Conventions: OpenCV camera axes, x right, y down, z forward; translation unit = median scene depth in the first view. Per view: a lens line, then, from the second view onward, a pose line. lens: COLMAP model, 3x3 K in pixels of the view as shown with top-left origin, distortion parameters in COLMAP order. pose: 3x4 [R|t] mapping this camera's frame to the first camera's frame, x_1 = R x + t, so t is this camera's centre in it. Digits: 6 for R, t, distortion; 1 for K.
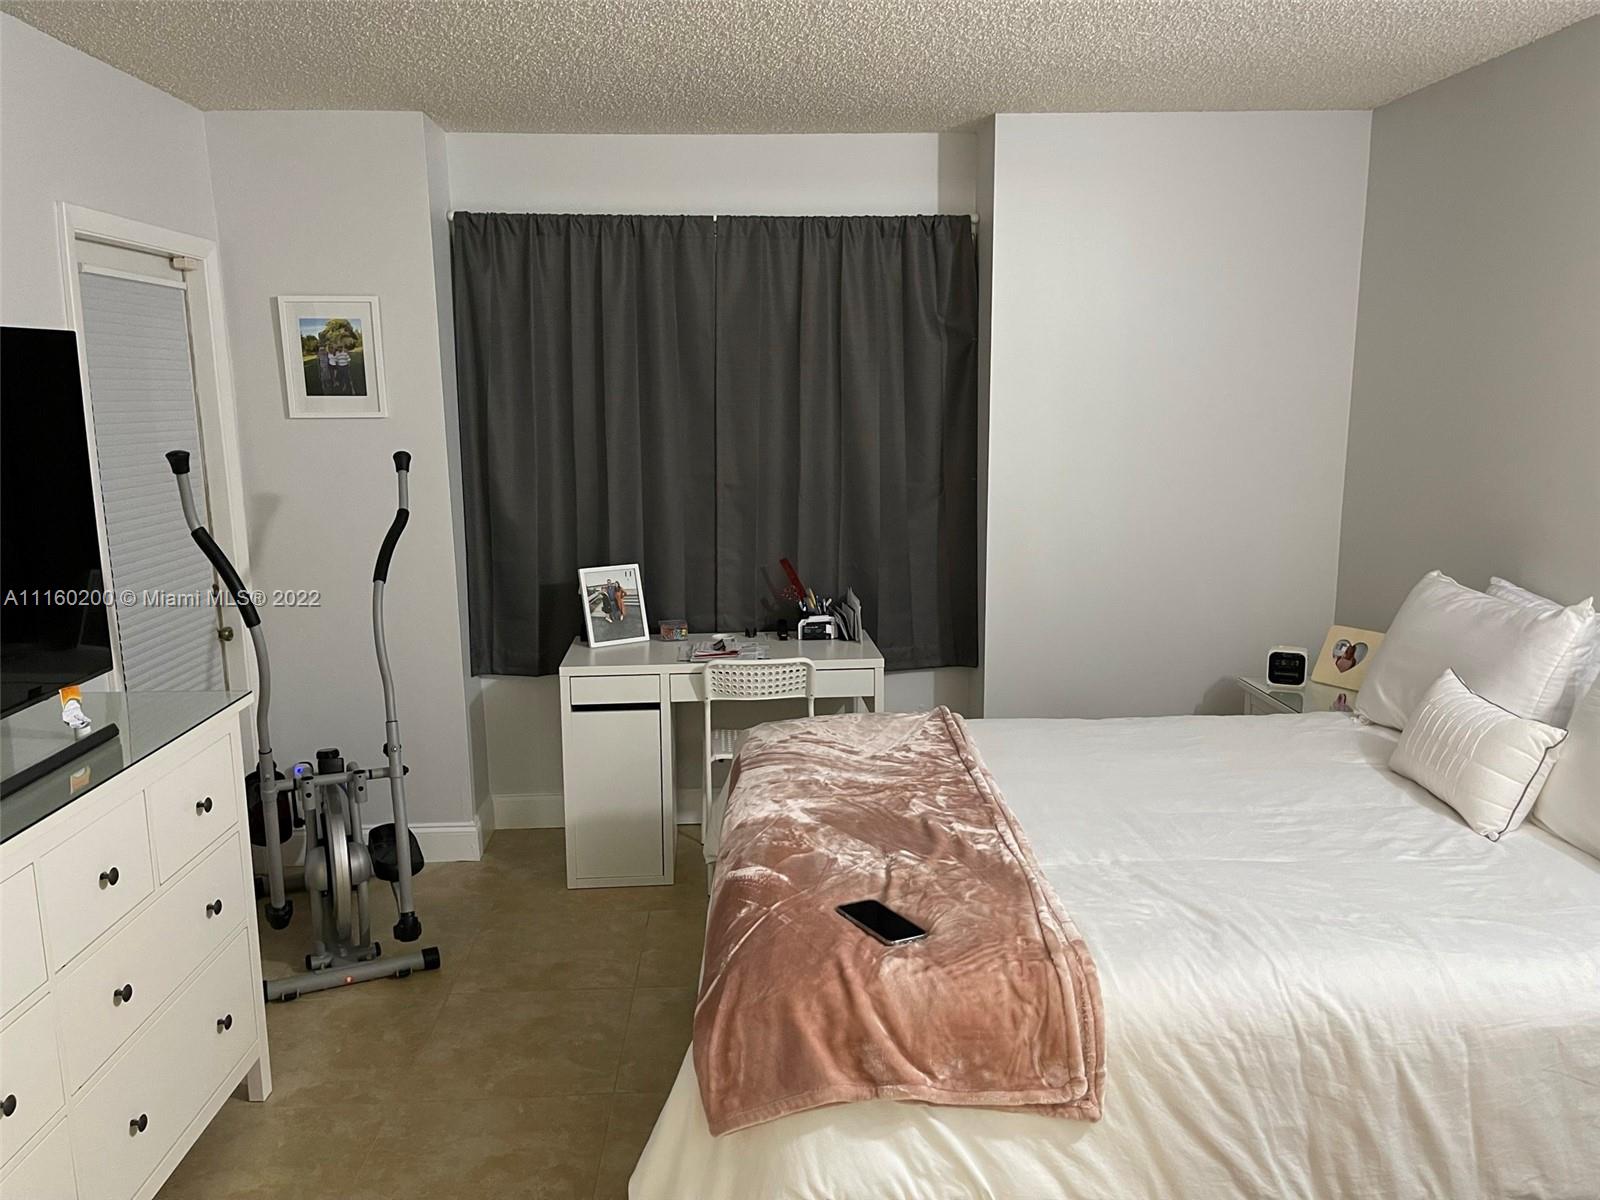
lens RADIAL K [[1229.6, 0, 806.7], [0, 1229.6, 619.6], [0, 0, 1]] dist [0.074102, -0.100832]
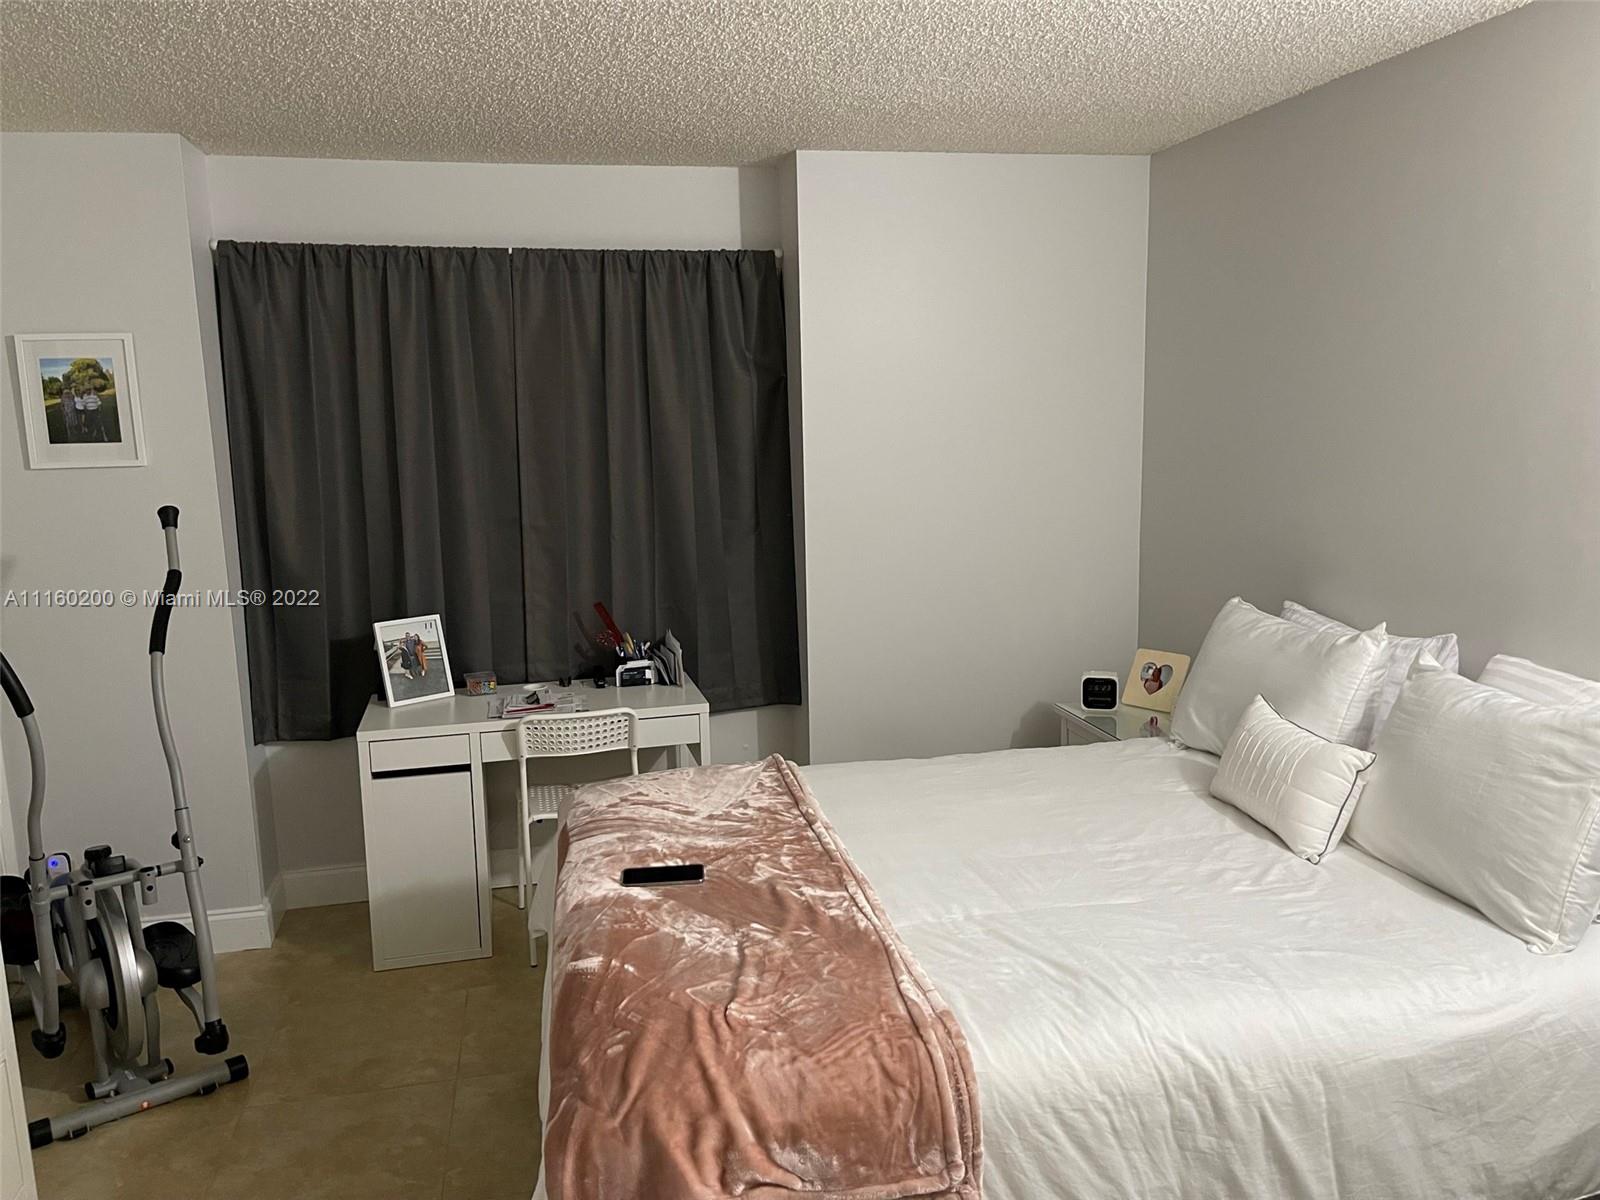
lens RADIAL K [[1229.6, 0, 809.0], [0, 1229.6, 610.5], [0, 0, 1]] dist [0.074102, -0.100832]
pose [[0.985521, -0.039153, 0.164970, -0.020343], [0.042862, 0.998901, -0.018980, -0.024652], [-0.164045, 0.025776, 0.986116, 0.035200]]
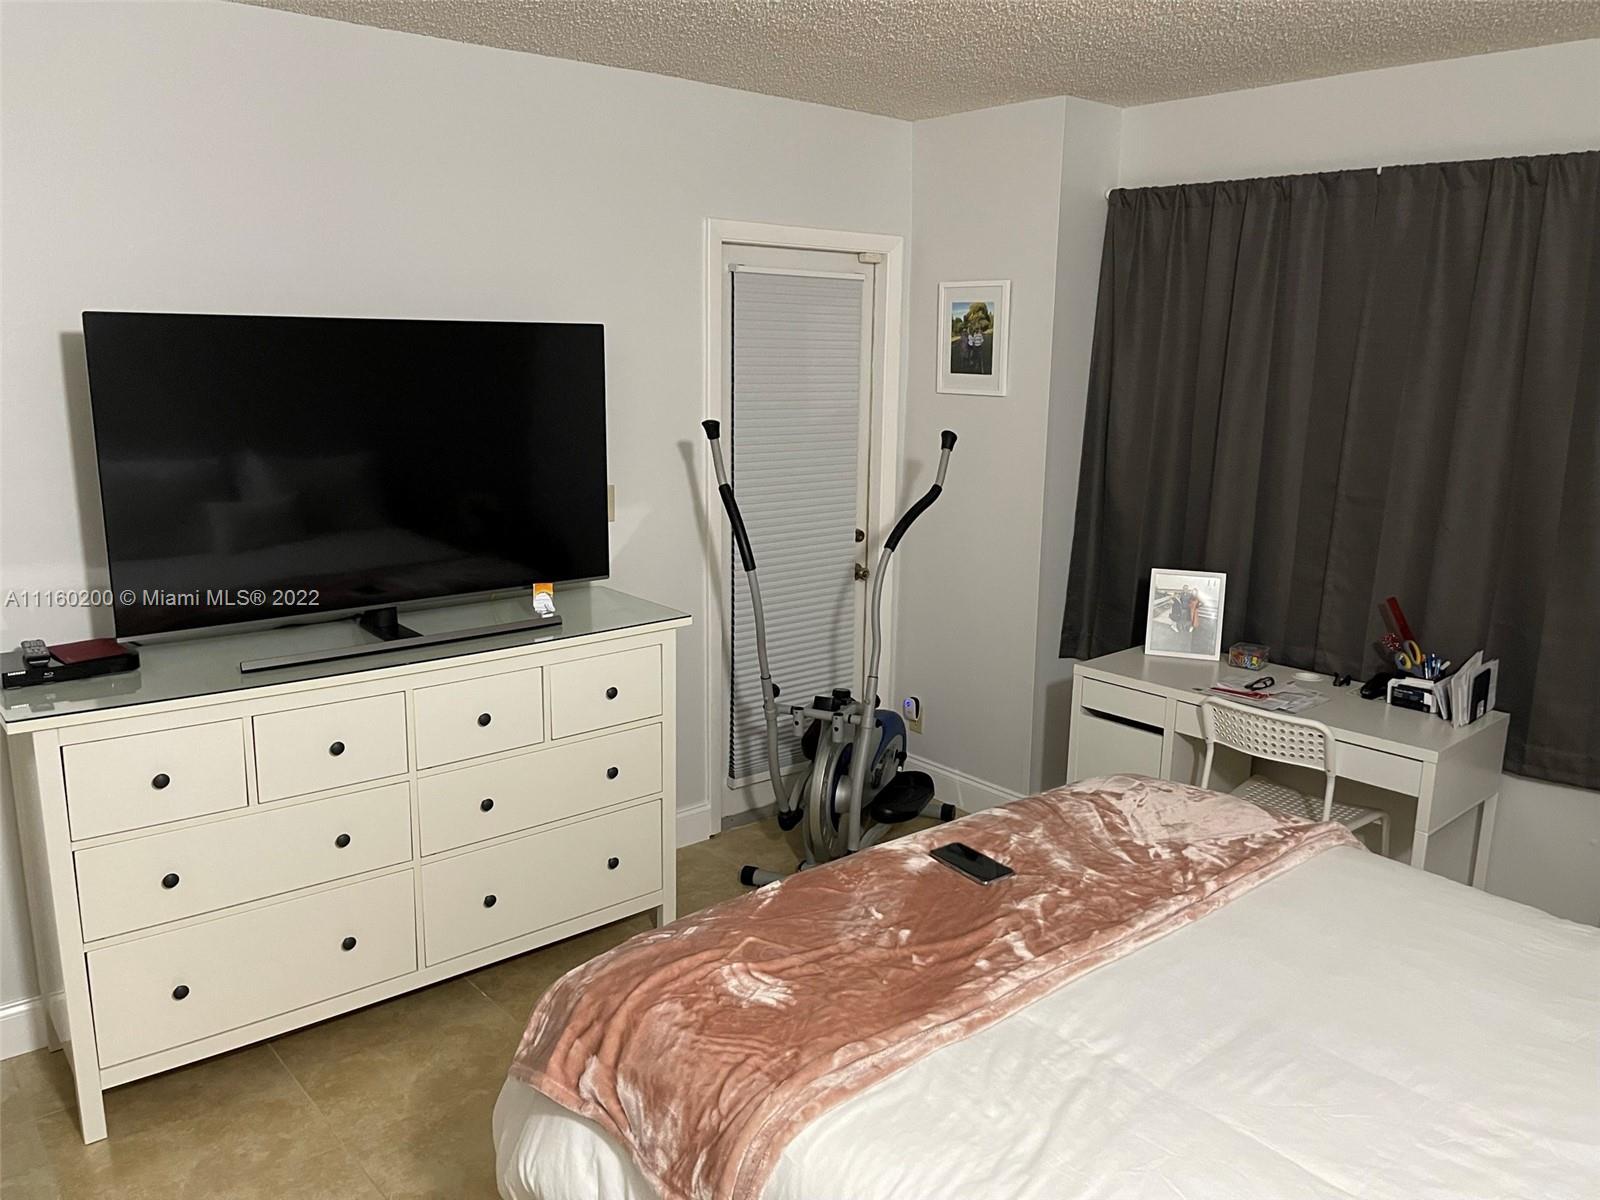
lens RADIAL K [[1229.6, 0, 790.2], [0, 1229.6, 603.9], [0, 0, 1]] dist [0.074102, -0.100832]
pose [[0.607451, 0.186476, -0.772159, 0.487517], [-0.167726, 0.980249, 0.104781, -0.086981], [0.776448, 0.065862, 0.626730, 0.269987]]
